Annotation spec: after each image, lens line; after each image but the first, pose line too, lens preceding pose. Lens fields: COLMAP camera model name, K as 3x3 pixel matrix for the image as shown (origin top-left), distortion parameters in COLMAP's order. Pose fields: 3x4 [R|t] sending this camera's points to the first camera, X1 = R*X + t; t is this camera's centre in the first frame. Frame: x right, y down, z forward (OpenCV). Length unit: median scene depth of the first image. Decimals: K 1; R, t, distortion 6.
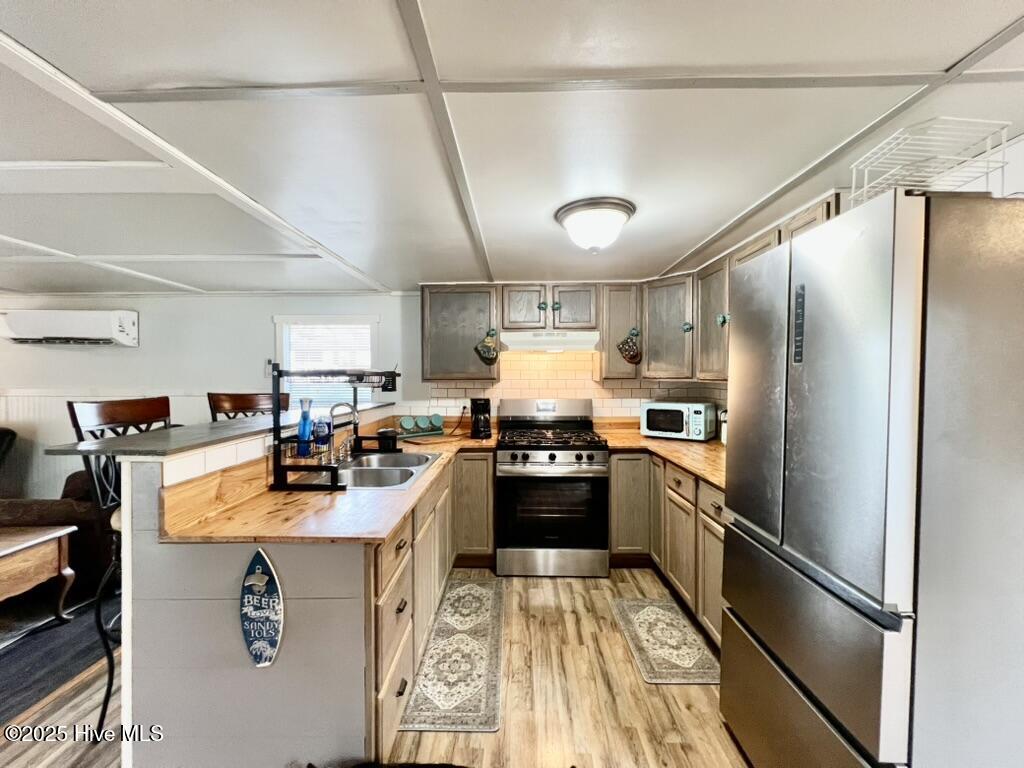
lens RADIAL K [[410.5, 0, 509.2], [0, 410.5, 380.1], [0, 0, 1]] dist [-0.003925, 0.000803]
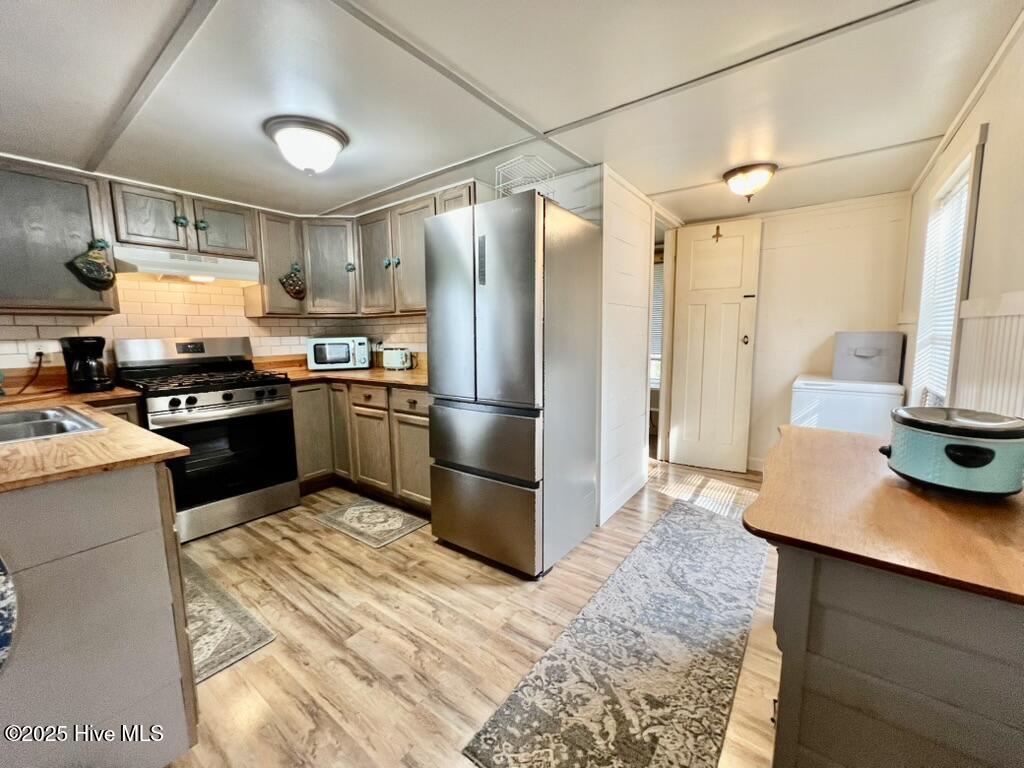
lens RADIAL K [[410.5, 0, 508.5], [0, 410.5, 379.7], [0, 0, 1]] dist [-0.003925, 0.000803]
pose [[0.588753, -0.099777, 0.802131, -0.255304], [0.023699, 0.994056, 0.106256, 0.071327], [-0.807965, -0.043549, 0.587619, -0.022326]]
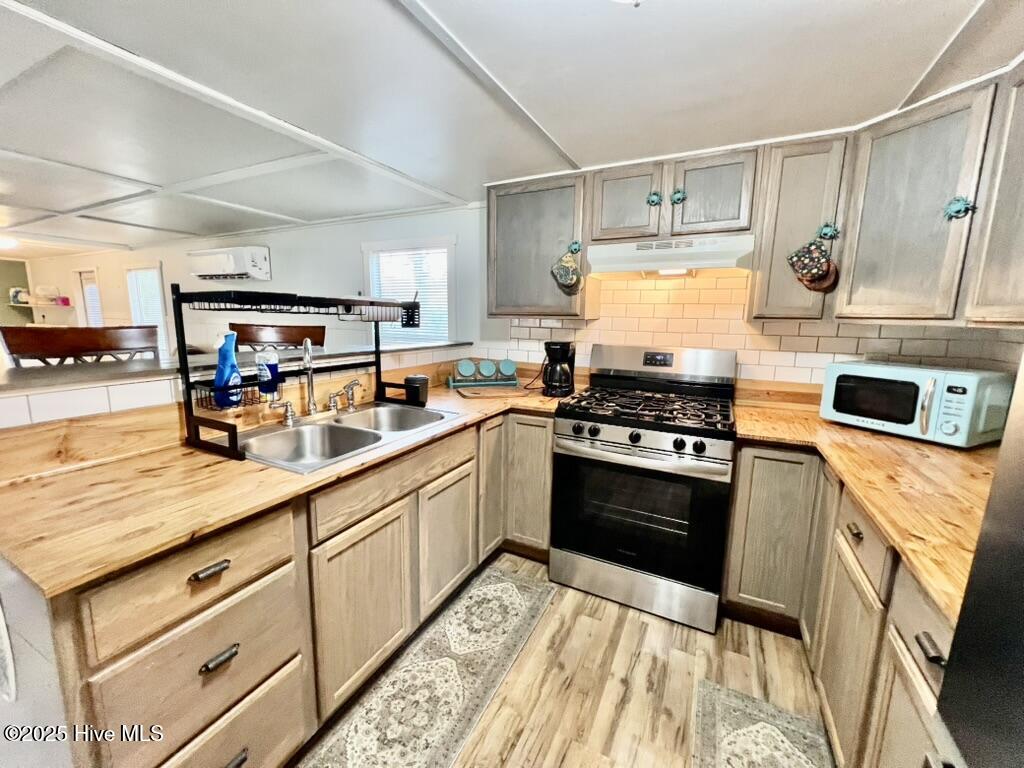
lens RADIAL K [[410.5, 0, 509.1], [0, 410.5, 380.7], [0, 0, 1]] dist [-0.003925, 0.000803]
pose [[0.898934, 0.084395, -0.429877, 0.202437], [-0.021087, 0.988467, 0.149963, 0.006173], [0.437576, -0.125742, 0.890346, 0.358292]]
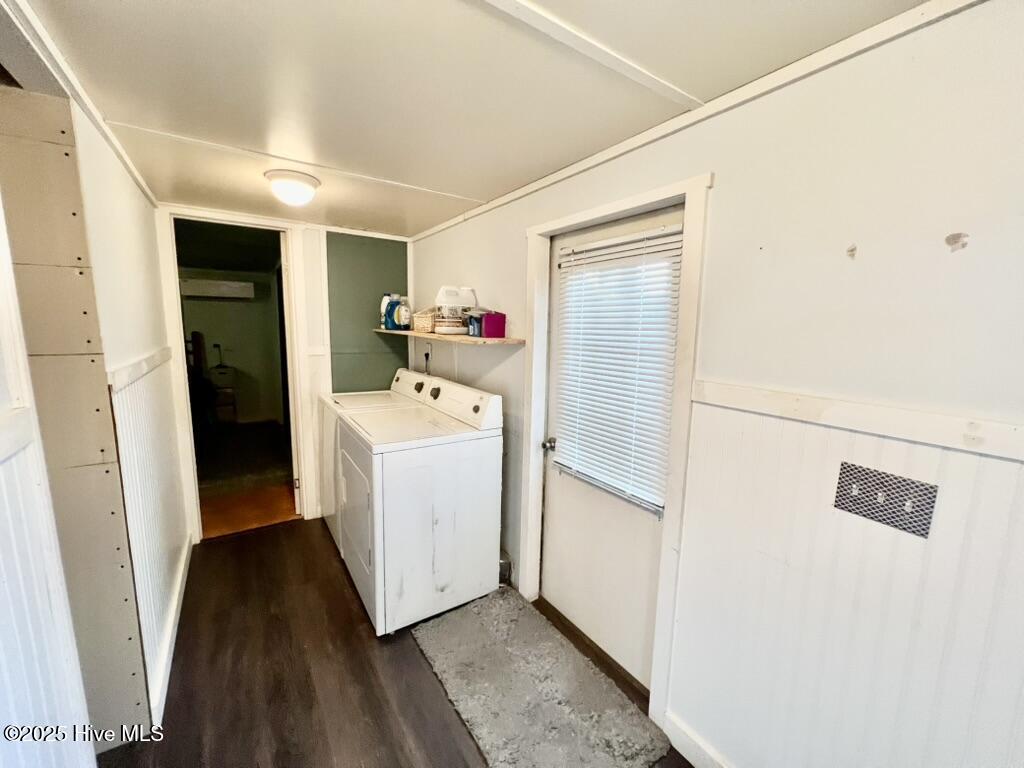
lens RADIAL K [[410.5, 0, 505.7], [0, 410.5, 382.4], [0, 0, 1]] dist [-0.003925, 0.000803]
pose [[0.566873, 0.127870, -0.813821, -2.288375], [-0.026897, 0.990226, 0.136852, -0.035993], [0.823366, -0.055688, 0.564772, 0.891498]]
